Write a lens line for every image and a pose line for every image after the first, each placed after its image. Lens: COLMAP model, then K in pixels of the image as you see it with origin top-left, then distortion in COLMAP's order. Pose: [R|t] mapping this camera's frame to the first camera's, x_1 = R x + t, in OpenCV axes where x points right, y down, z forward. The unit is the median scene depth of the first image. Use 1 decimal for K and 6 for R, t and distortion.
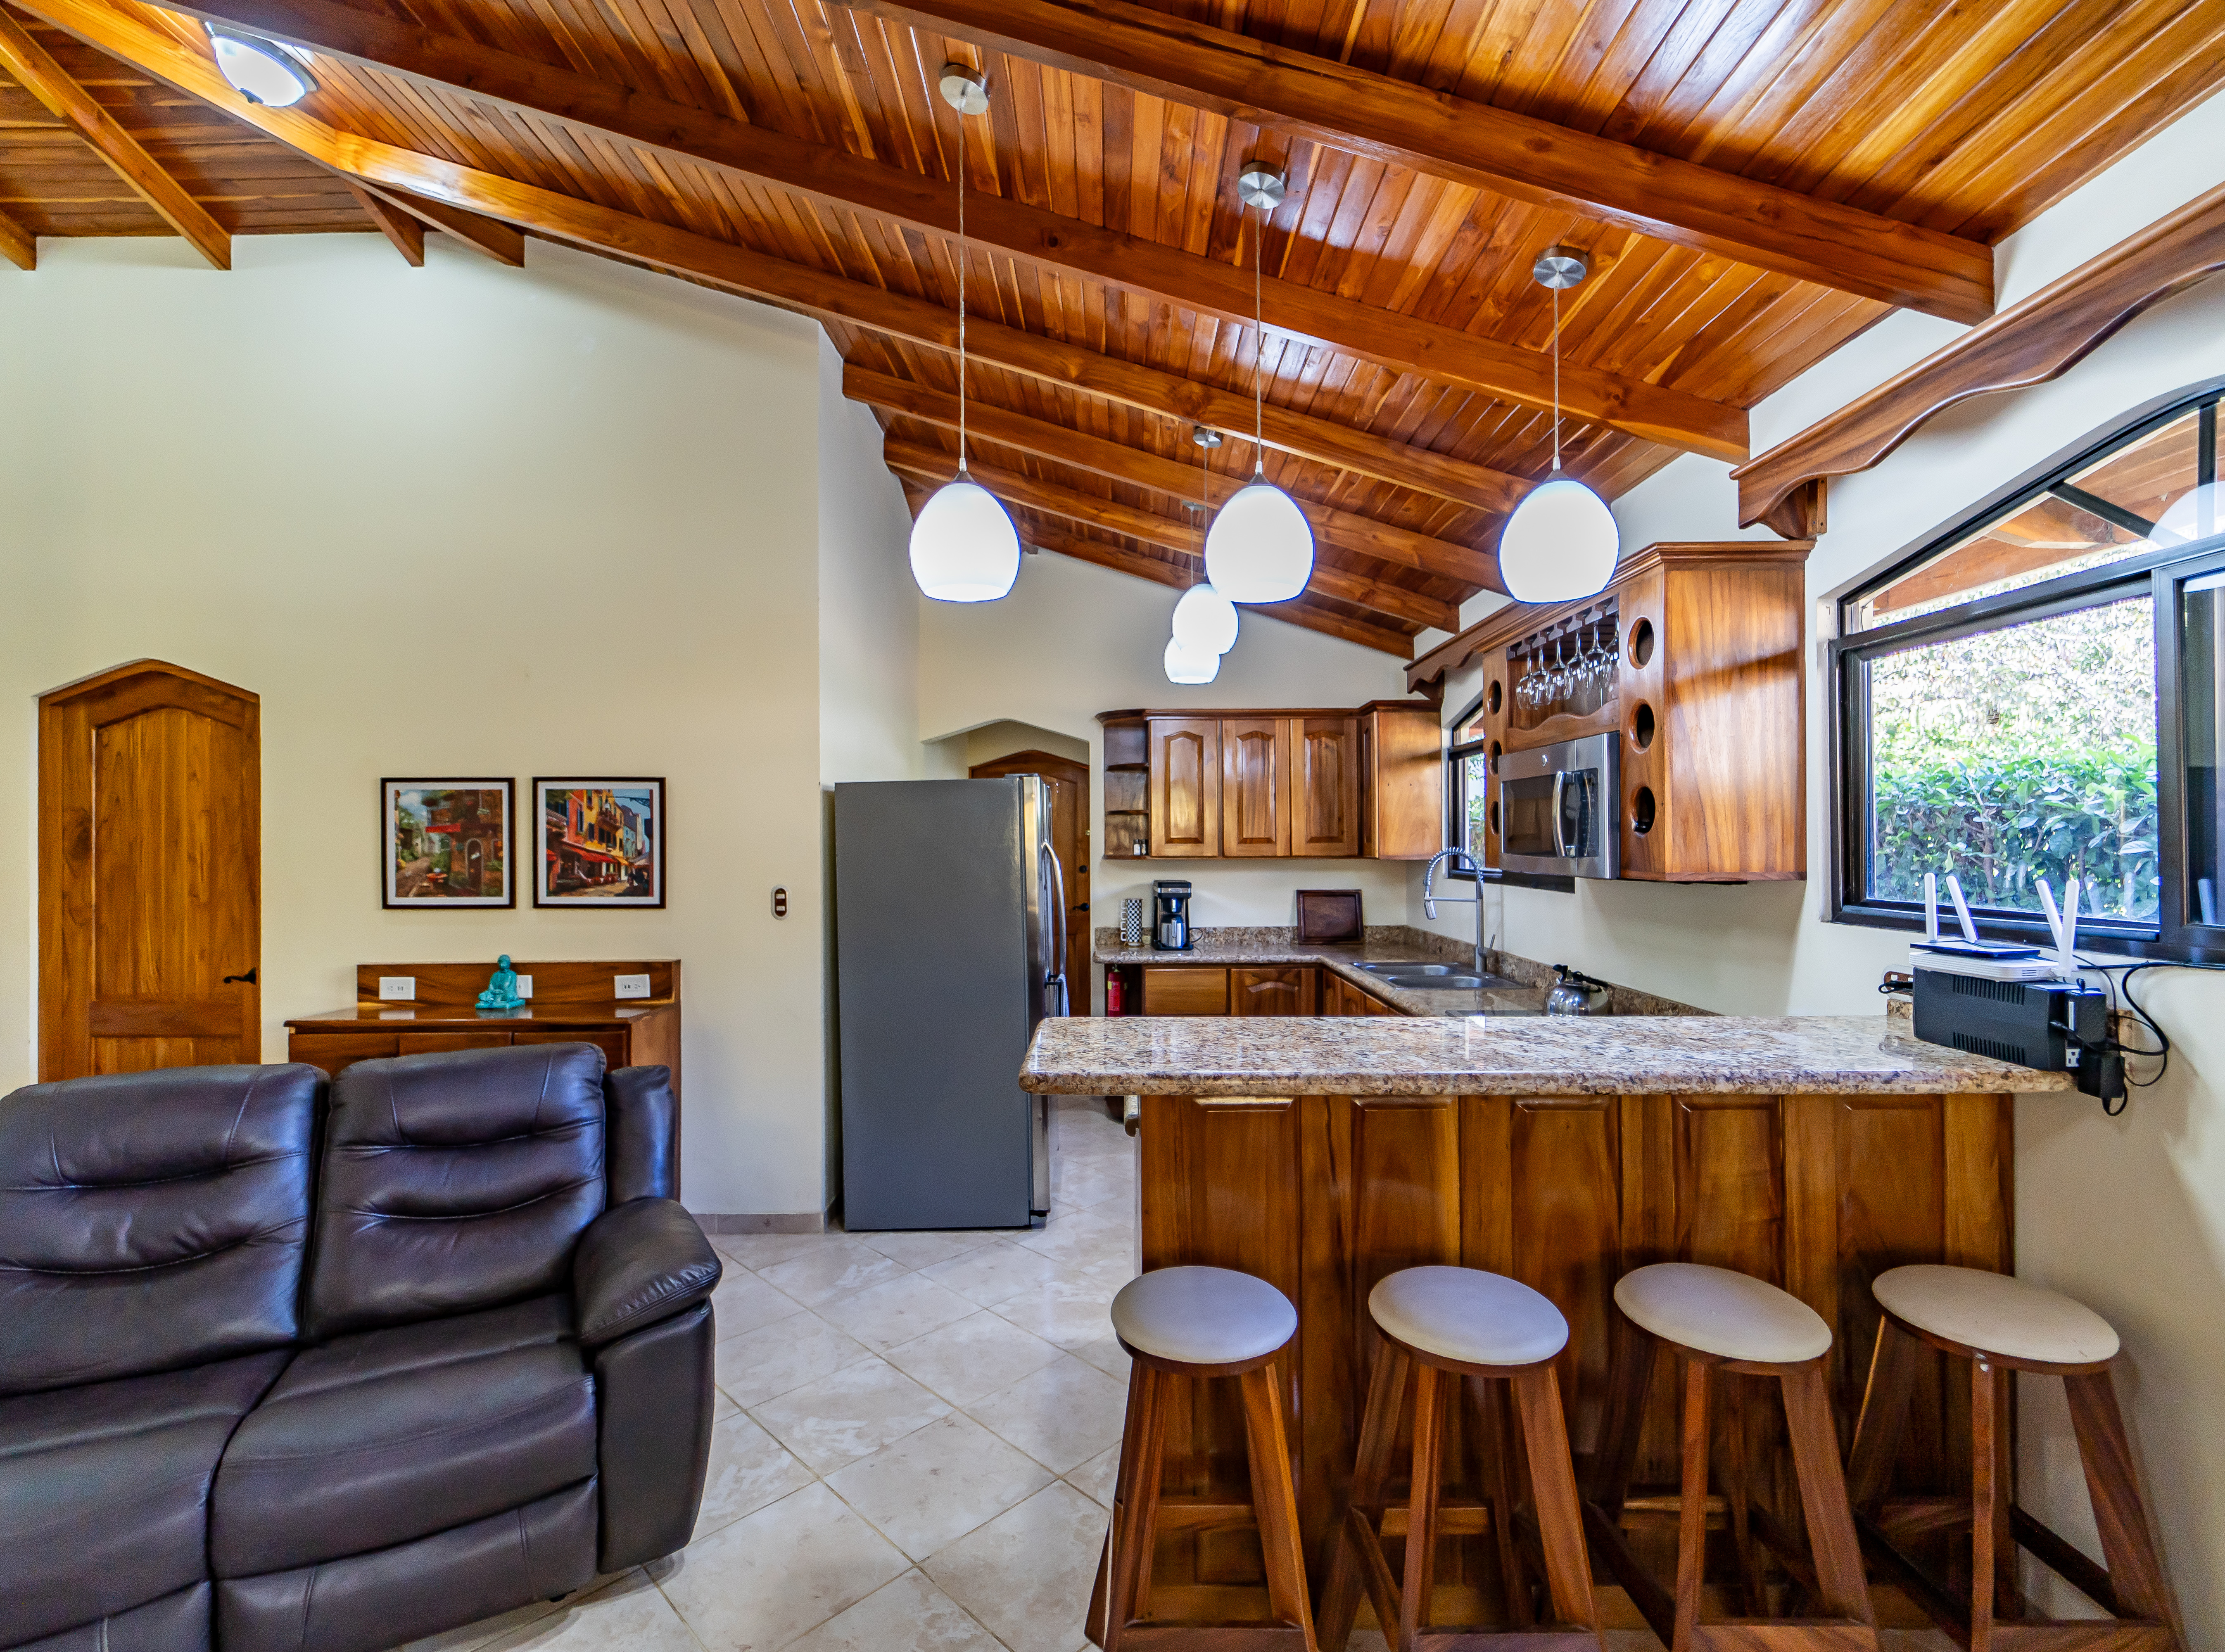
lens RADIAL K [[1009.4, 0, 1103.5], [0, 1009.4, 835.2], [0, 0, 1]] dist [0.001615, 0.000021]
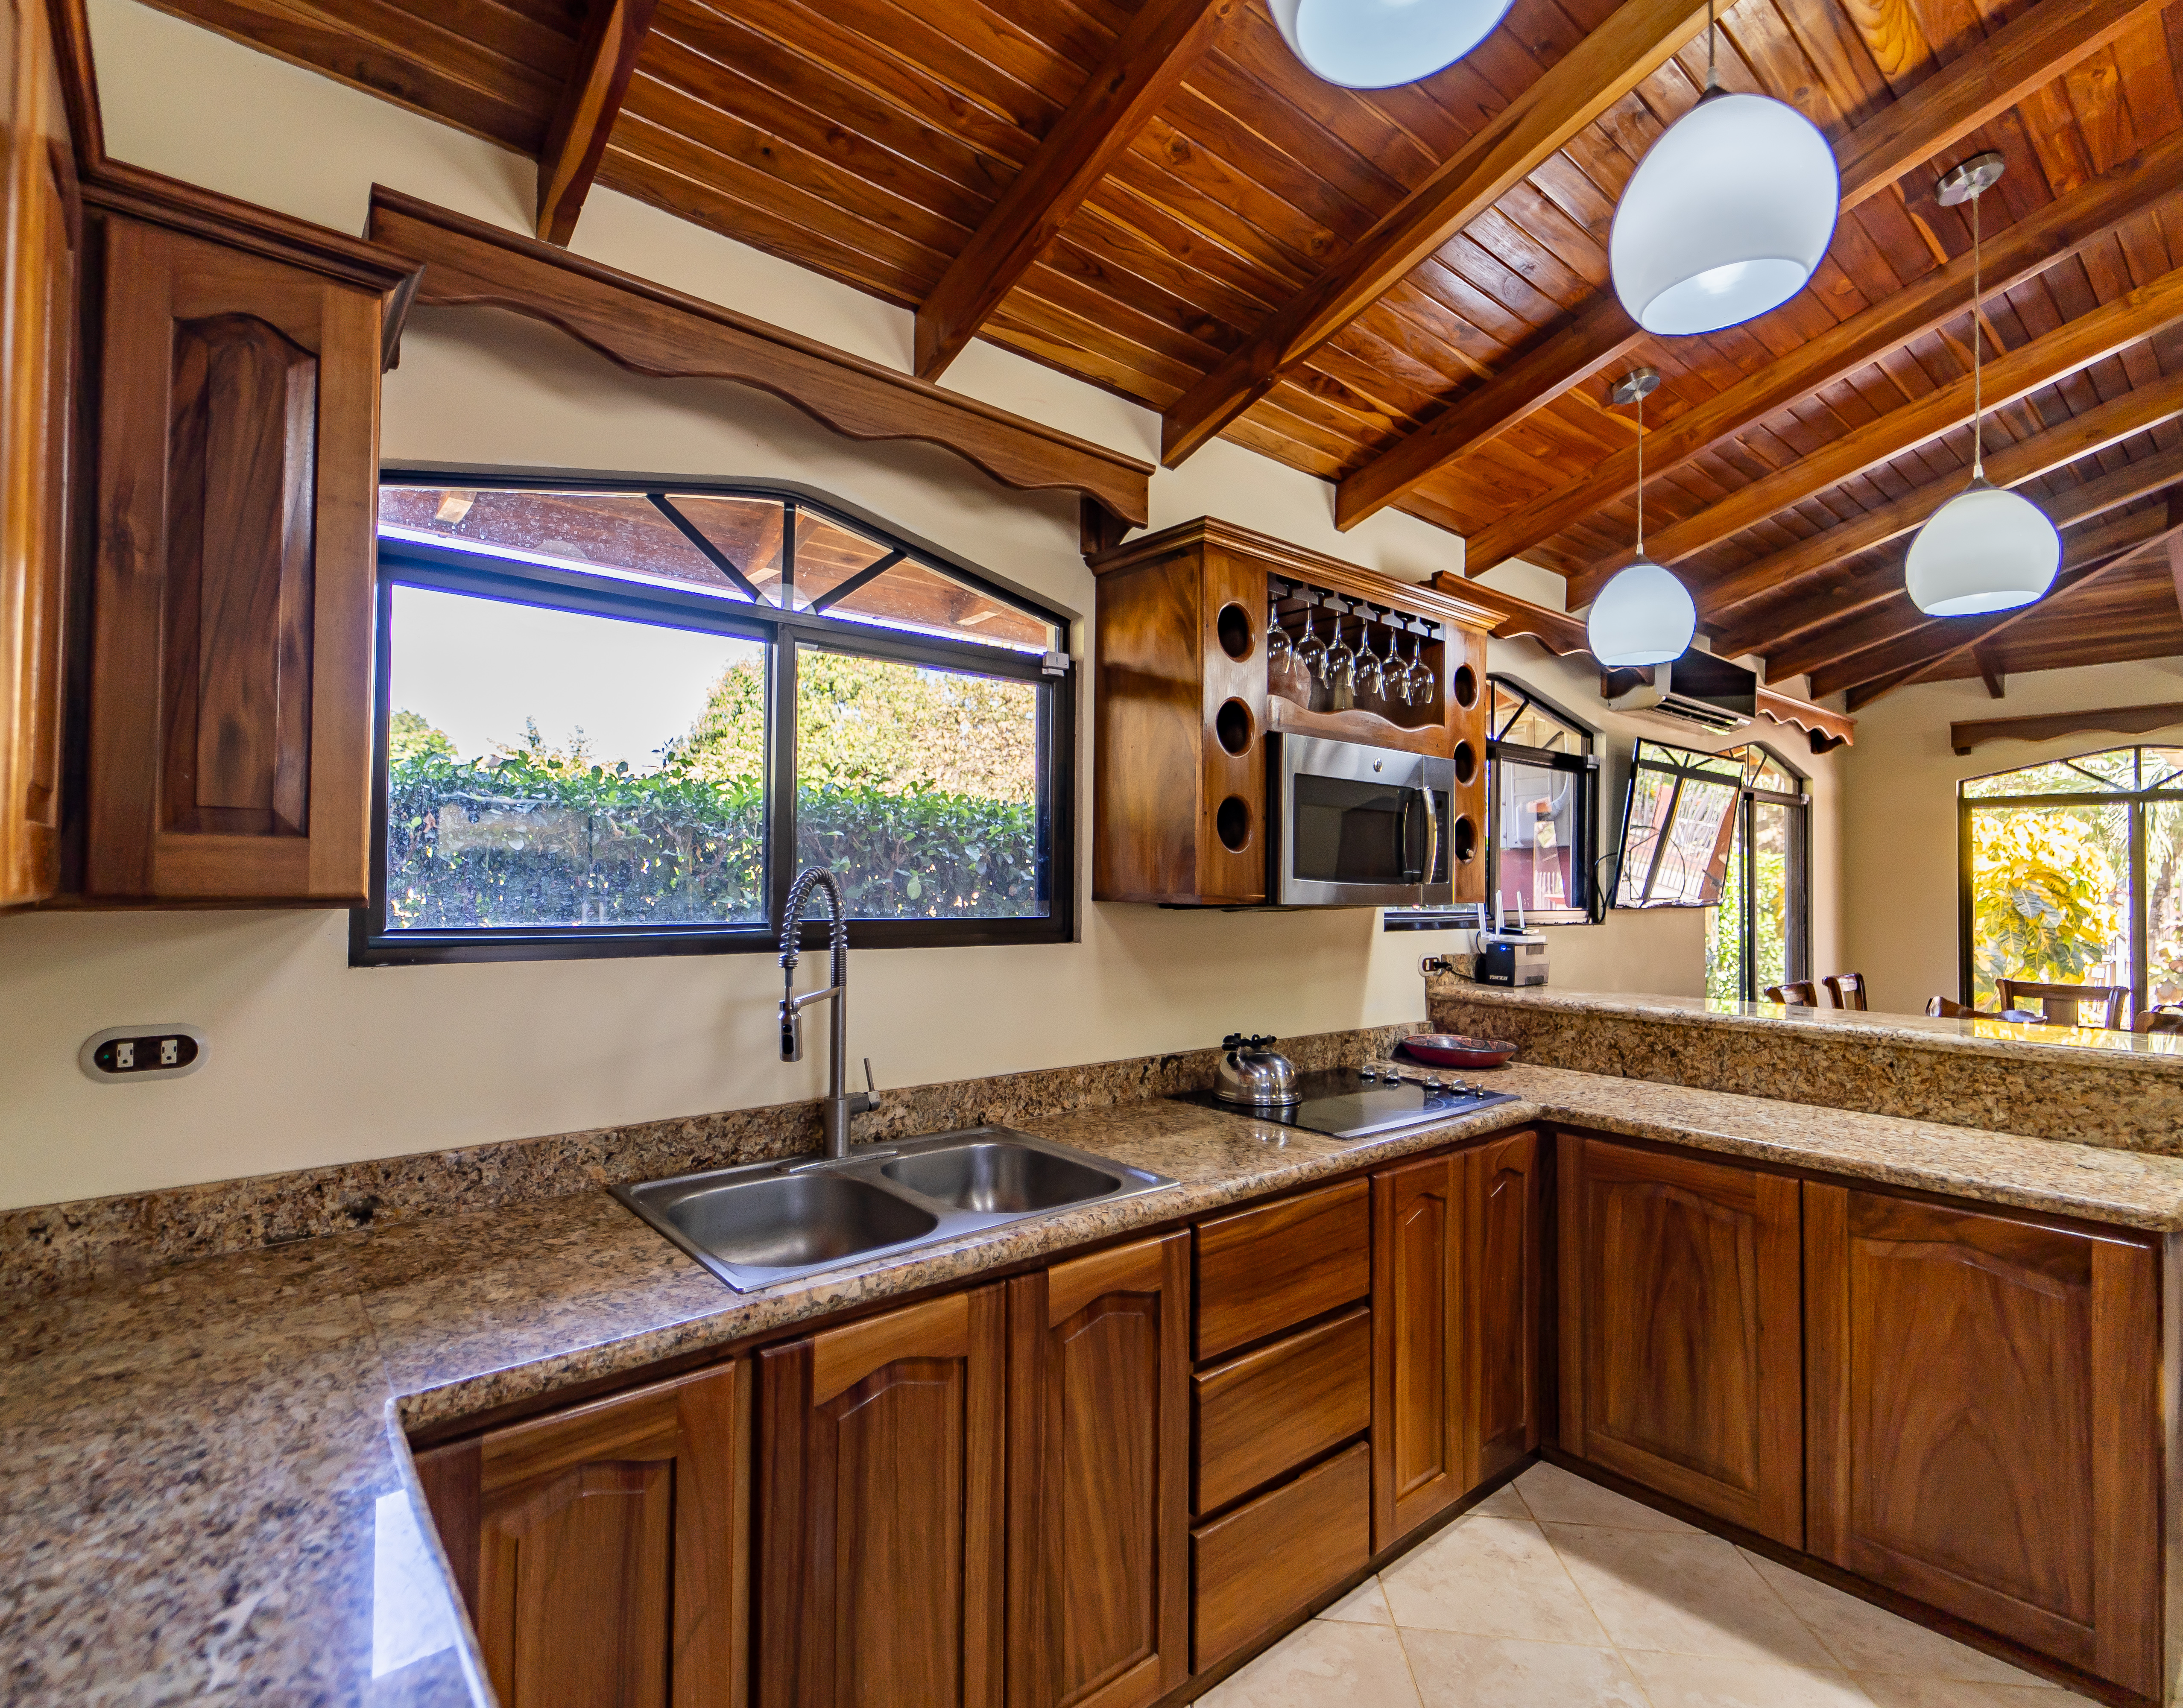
lens RADIAL K [[1005.2, 0, 1077.2], [0, 1005.2, 861.3], [0, 0, 1]] dist [0.004195, 0.000286]
pose [[-0.631372, 0.024427, 0.775096, -0.021205], [-0.006864, 0.999289, -0.037083, 0.020230], [-0.775450, -0.028733, -0.630755, 0.959132]]
